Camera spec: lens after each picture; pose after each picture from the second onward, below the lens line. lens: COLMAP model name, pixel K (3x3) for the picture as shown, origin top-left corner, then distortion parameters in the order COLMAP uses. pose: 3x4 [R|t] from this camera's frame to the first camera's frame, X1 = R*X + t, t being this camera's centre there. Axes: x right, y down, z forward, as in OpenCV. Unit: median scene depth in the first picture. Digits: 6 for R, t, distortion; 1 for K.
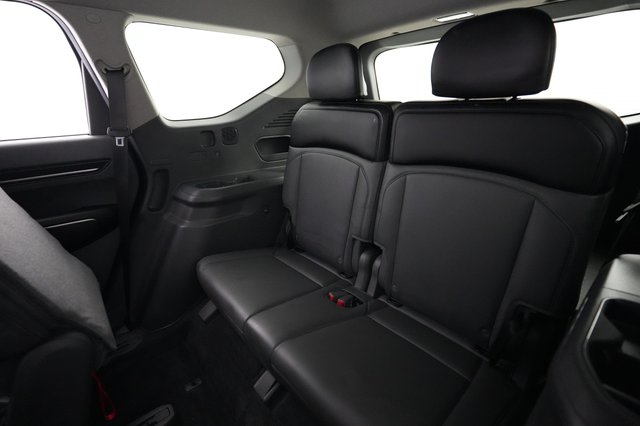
lens RADIAL K [[304.2, 0, 320.0], [0, 304.2, 213.0], [0, 0, 1]] dist [-0.000084, -0.000139]
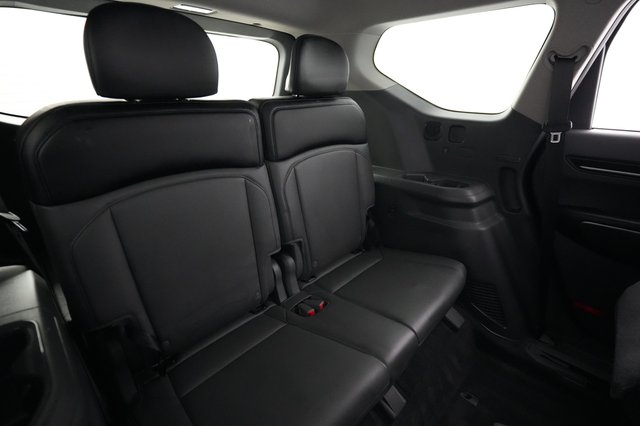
lens RADIAL K [[282.3, 0, 319.6], [0, 282.3, 235.1], [0, 0, 1]] dist [0.000046, 0.000137]
pose [[-0.102343, -0.406785, 0.907773, -0.672209], [0.349987, 0.839493, 0.415645, -0.281887], [-0.931147, 0.360247, 0.056453, 0.848222]]
